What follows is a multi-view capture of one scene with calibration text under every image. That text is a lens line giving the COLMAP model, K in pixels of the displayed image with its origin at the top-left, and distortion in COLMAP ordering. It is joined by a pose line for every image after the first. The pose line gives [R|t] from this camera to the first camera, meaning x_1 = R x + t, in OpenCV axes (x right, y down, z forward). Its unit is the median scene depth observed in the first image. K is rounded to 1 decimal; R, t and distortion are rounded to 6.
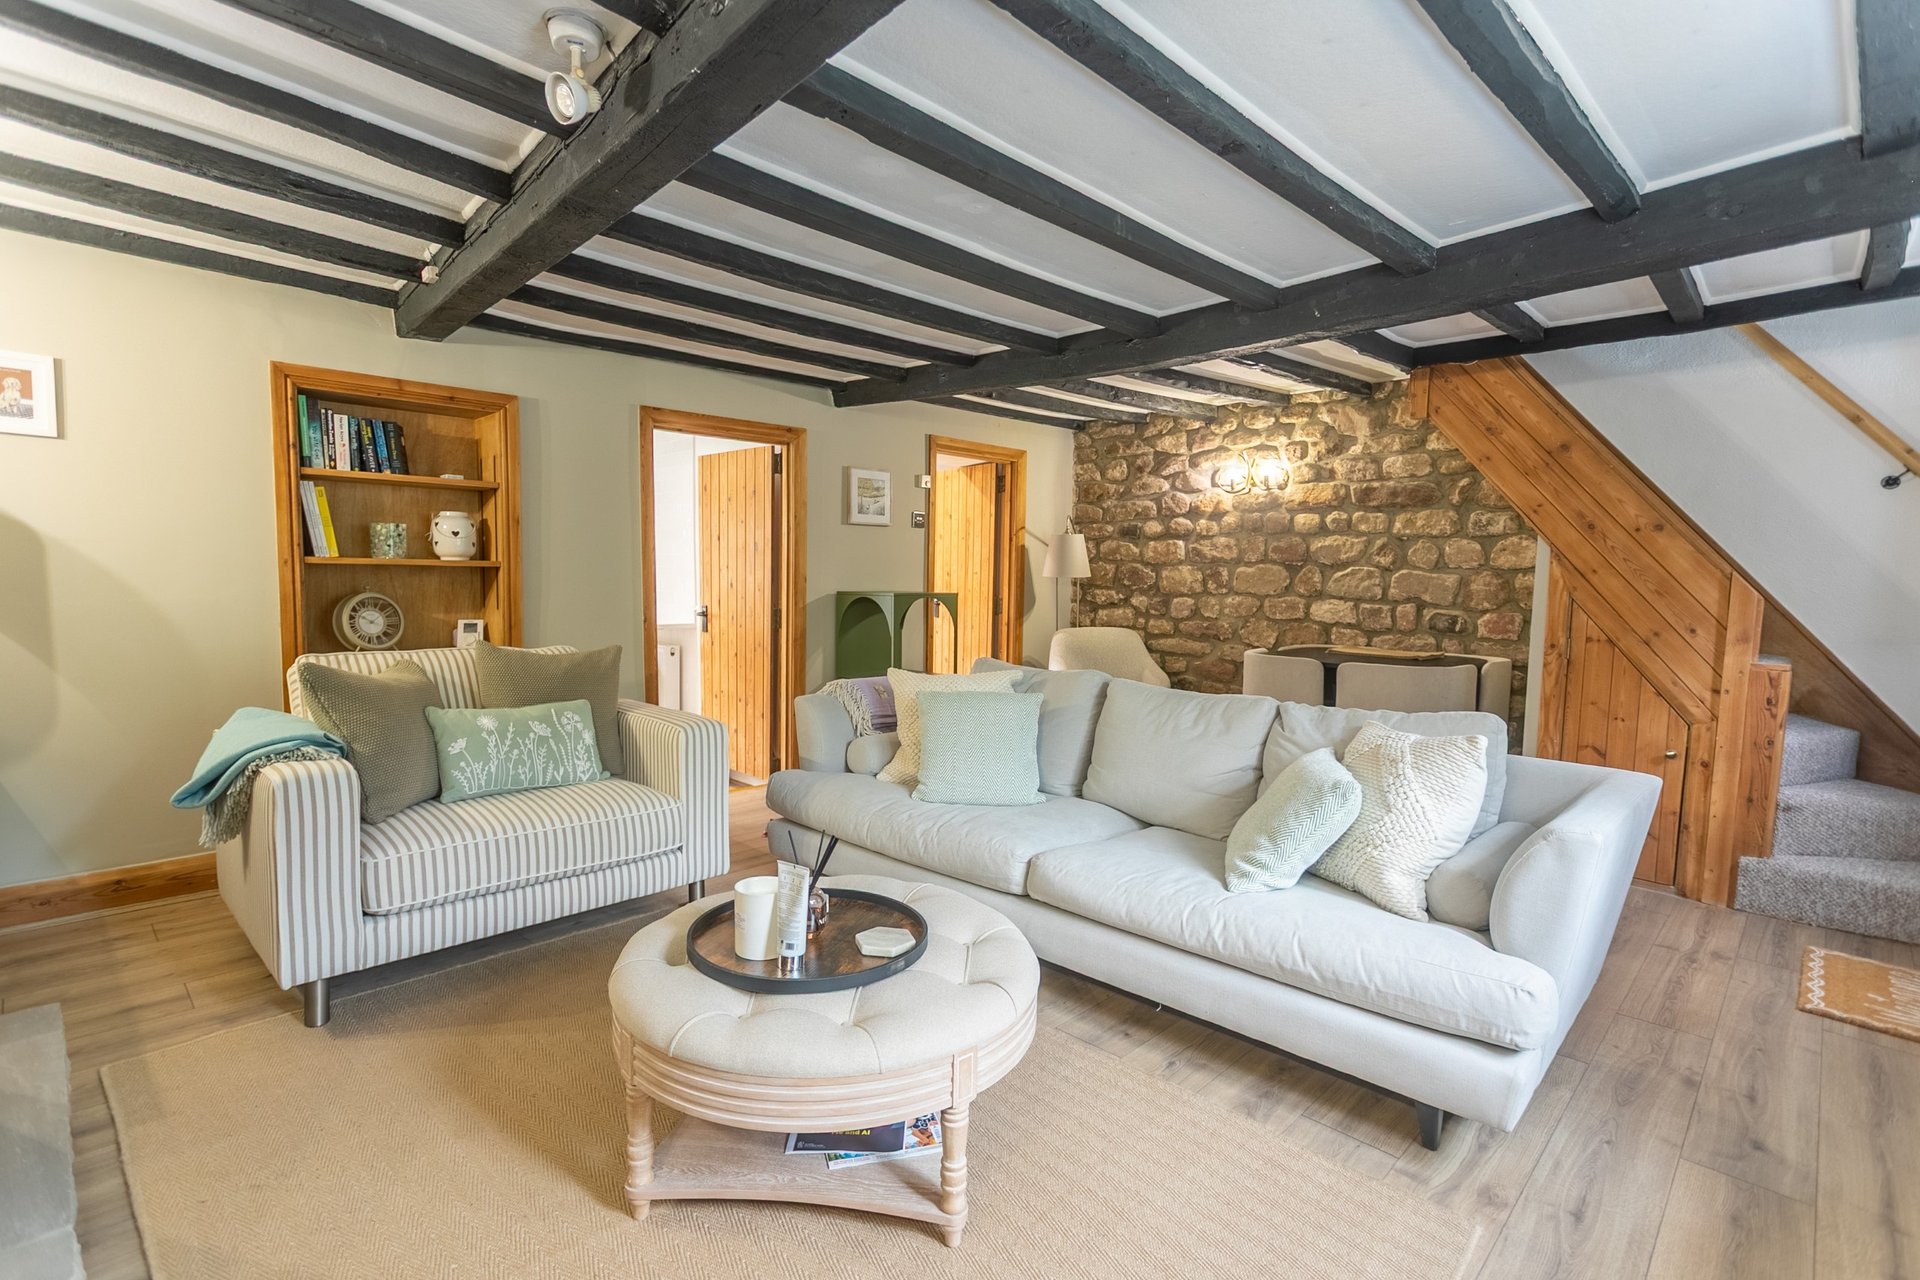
lens RADIAL K [[917.1, 0, 944.7], [0, 917.1, 629.9], [0, 0, 1]] dist [0.003598, 0.000442]
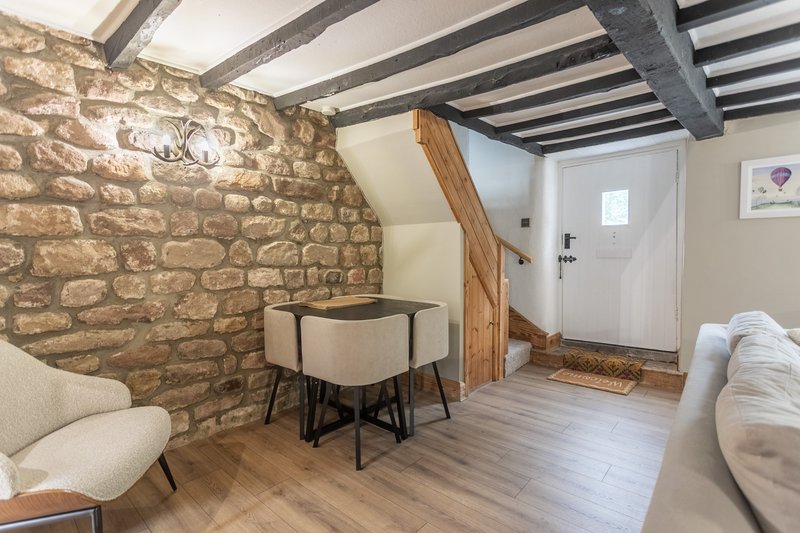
lens RADIAL K [[382.1, 0, 401.5], [0, 382.1, 268.2], [0, 0, 1]] dist [0.003598, 0.000442]
pose [[-0.054352, -0.062392, 0.996571, -0.092603], [0.072808, 0.995142, 0.066273, -0.051337], [-0.995864, 0.076160, -0.049545, 0.813000]]
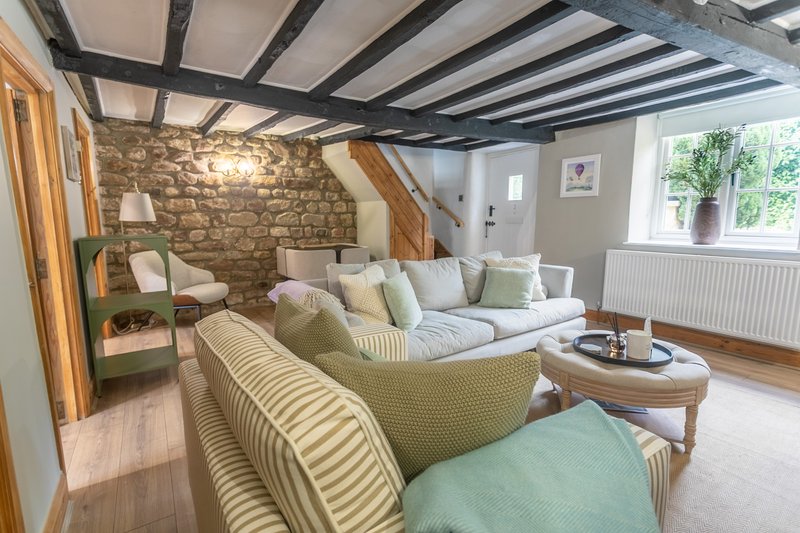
lens RADIAL K [[382.1, 0, 400.4], [0, 382.1, 267.5], [0, 0, 1]] dist [0.003598, 0.000442]
pose [[0.206028, -0.148525, 0.967209, -0.462256], [0.073603, 0.987966, 0.136034, -0.038713], [-0.975774, 0.043162, 0.214481, 0.472004]]
